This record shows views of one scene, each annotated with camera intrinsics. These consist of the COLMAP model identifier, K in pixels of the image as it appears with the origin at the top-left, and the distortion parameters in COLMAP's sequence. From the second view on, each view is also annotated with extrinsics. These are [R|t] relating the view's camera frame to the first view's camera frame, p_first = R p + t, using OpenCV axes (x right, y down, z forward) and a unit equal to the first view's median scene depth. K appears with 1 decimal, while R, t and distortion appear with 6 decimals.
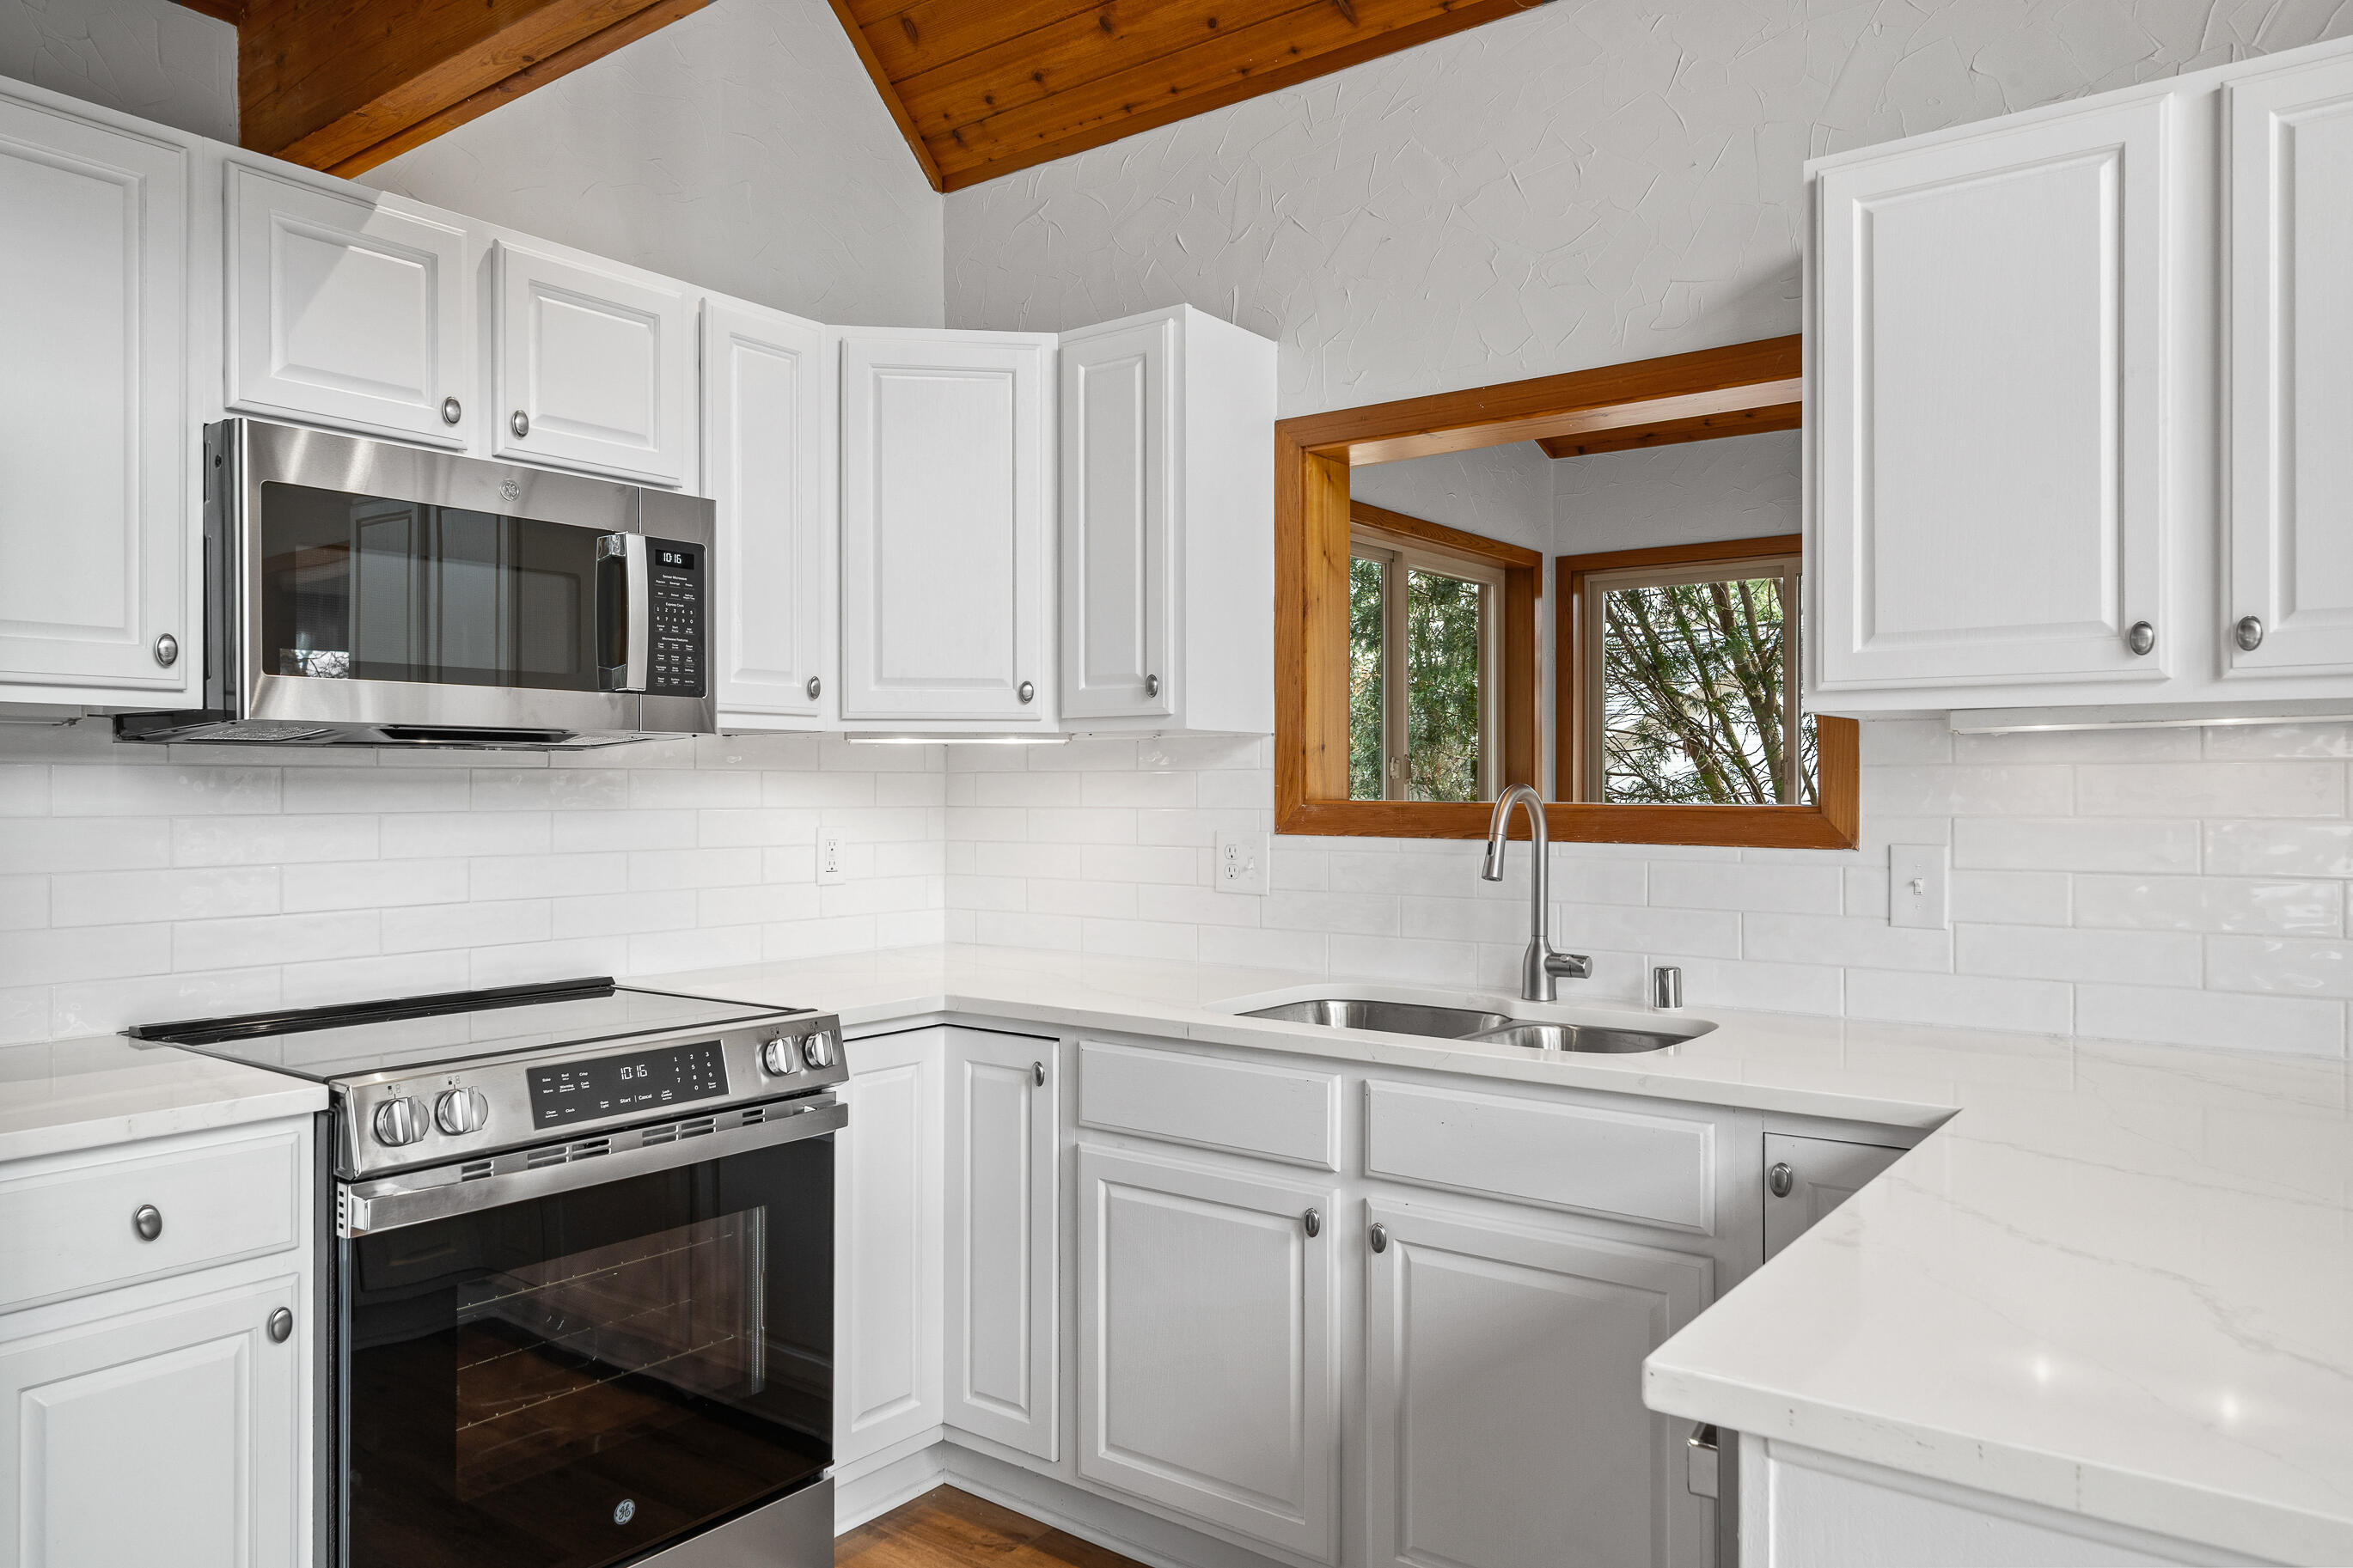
lens RADIAL K [[1589.3, 0, 1178.5], [0, 1589.3, 789.1], [0, 0, 1]] dist [0.002754, 0.005726]
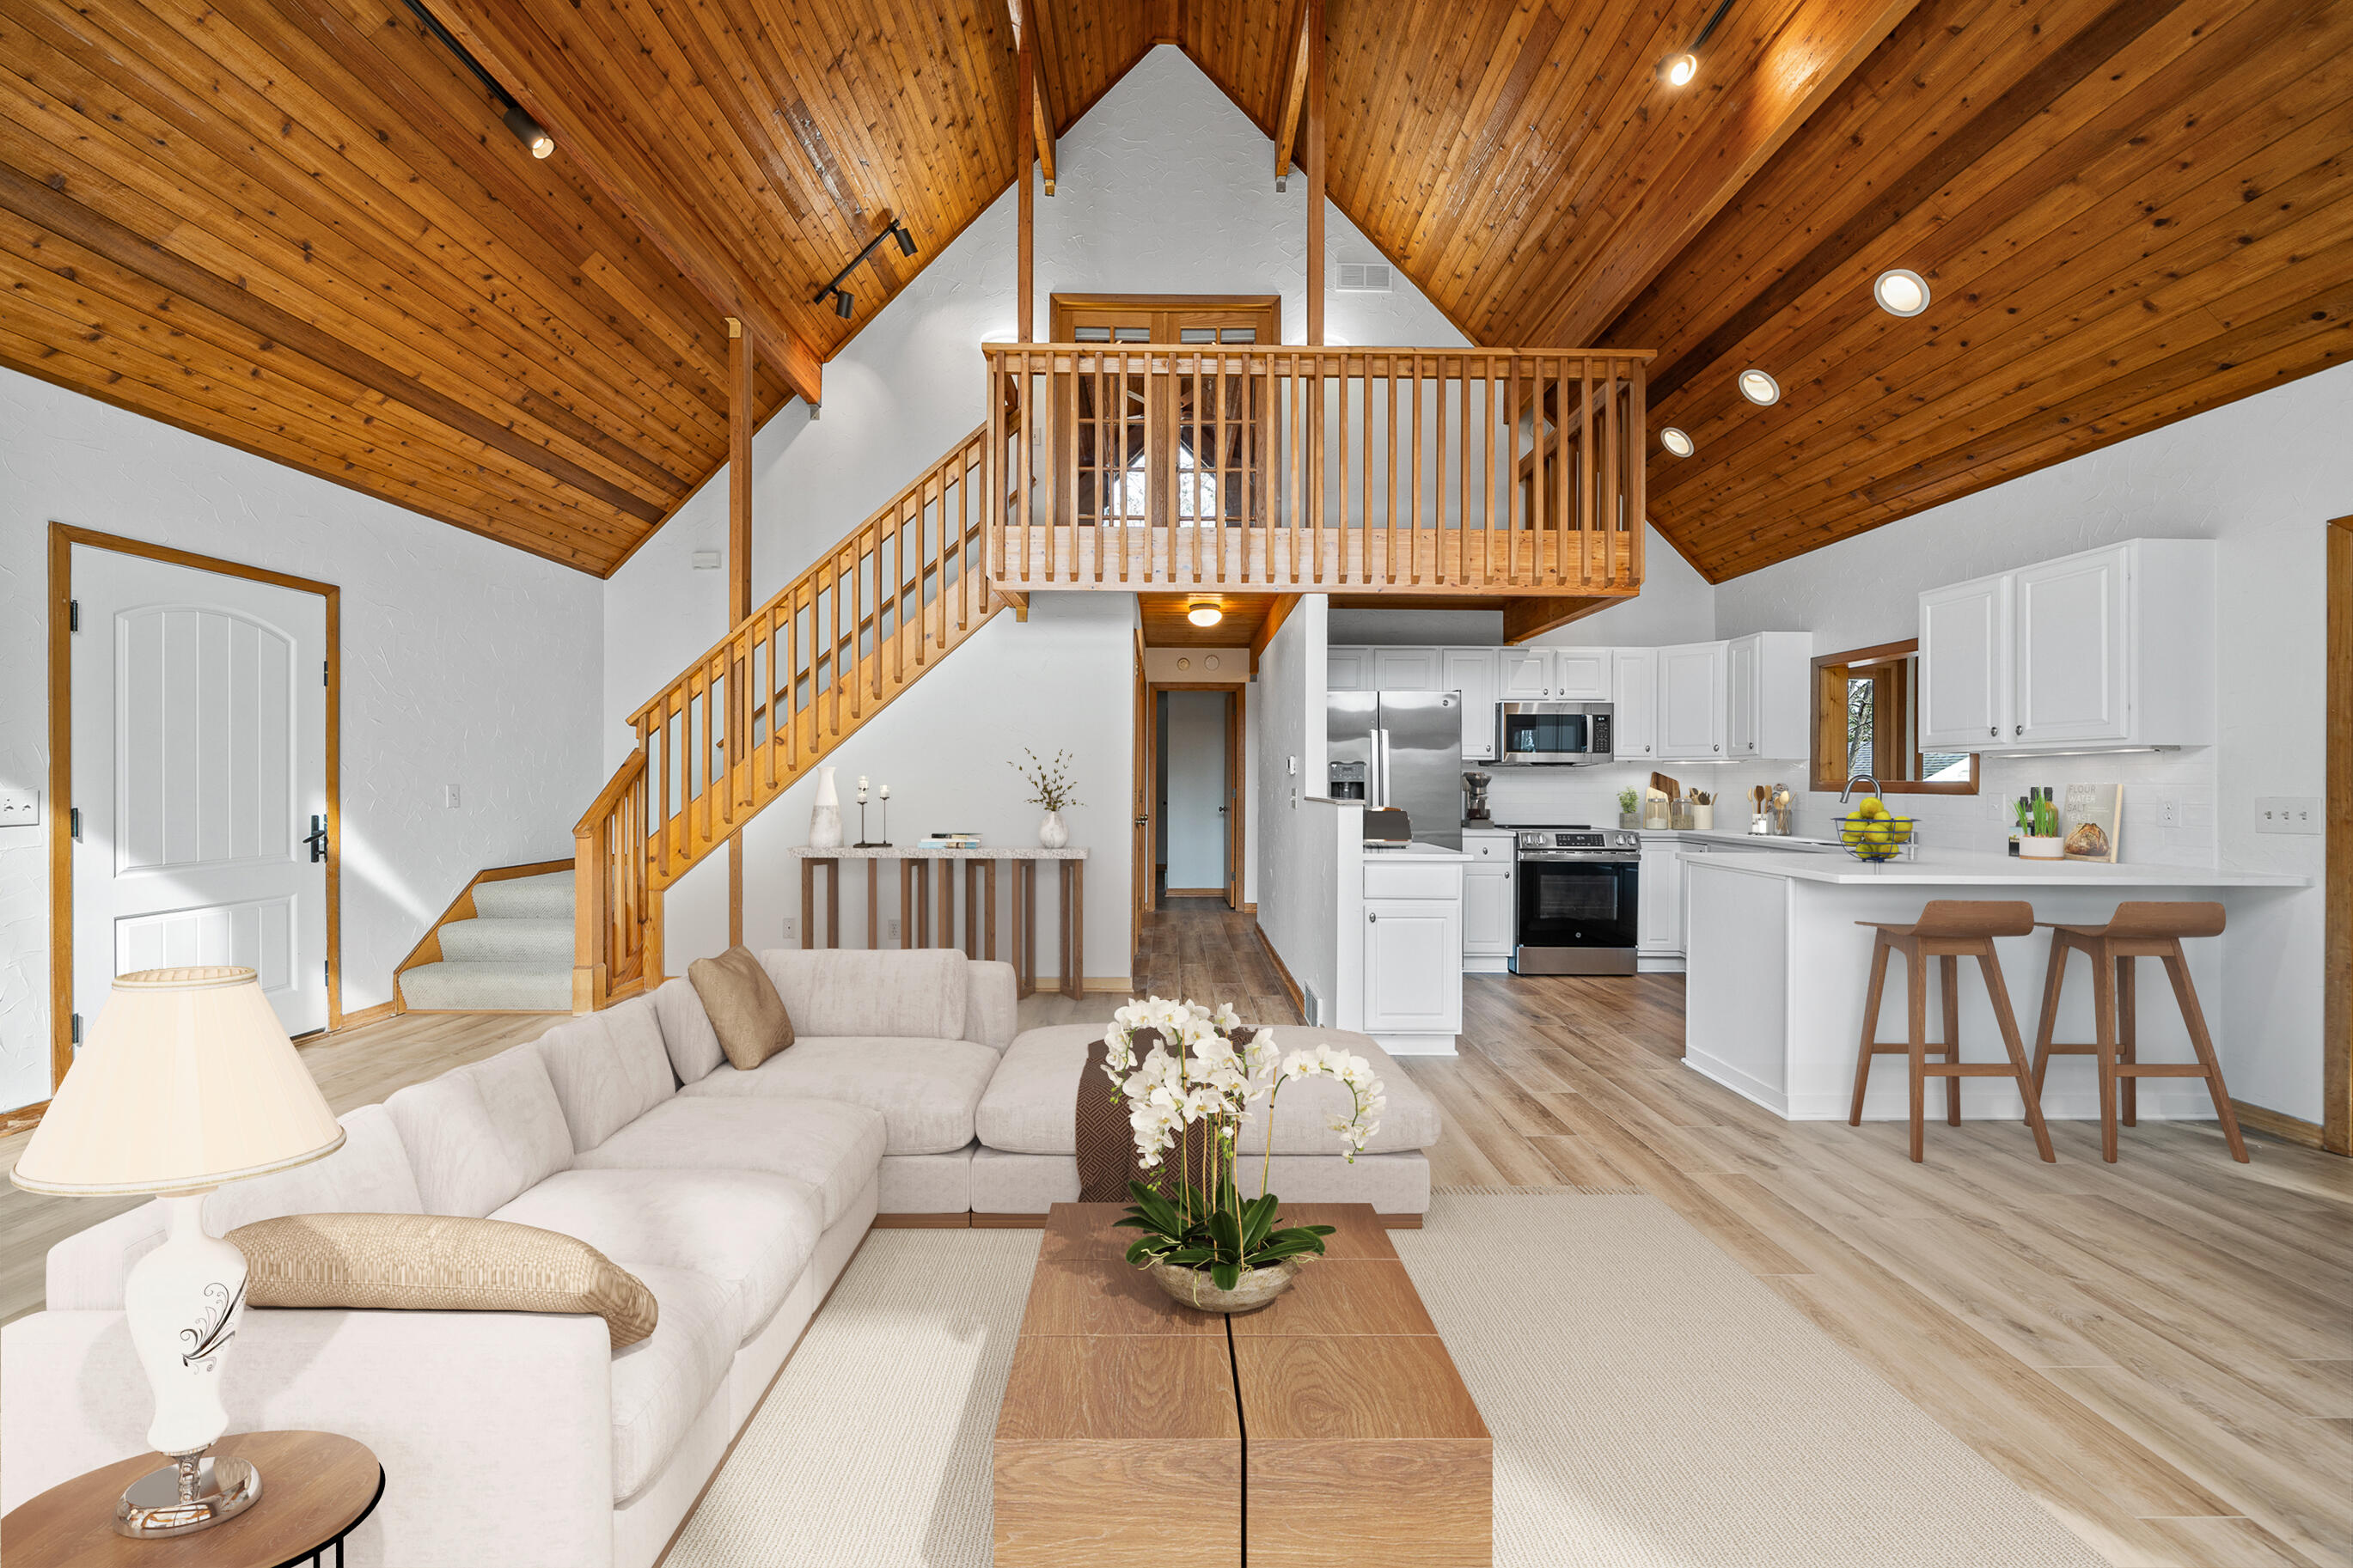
lens RADIAL K [[851.2, 0, 1171.5], [0, 851.2, 781.6], [0, 0, 1]] dist [-0.006837, 0.000678]
pose [[0.607671, 0.004096, -0.794179, 0.724618], [-0.006767, 0.999977, -0.000019, 0.020760], [0.794160, 0.005386, 0.607685, -1.163424]]
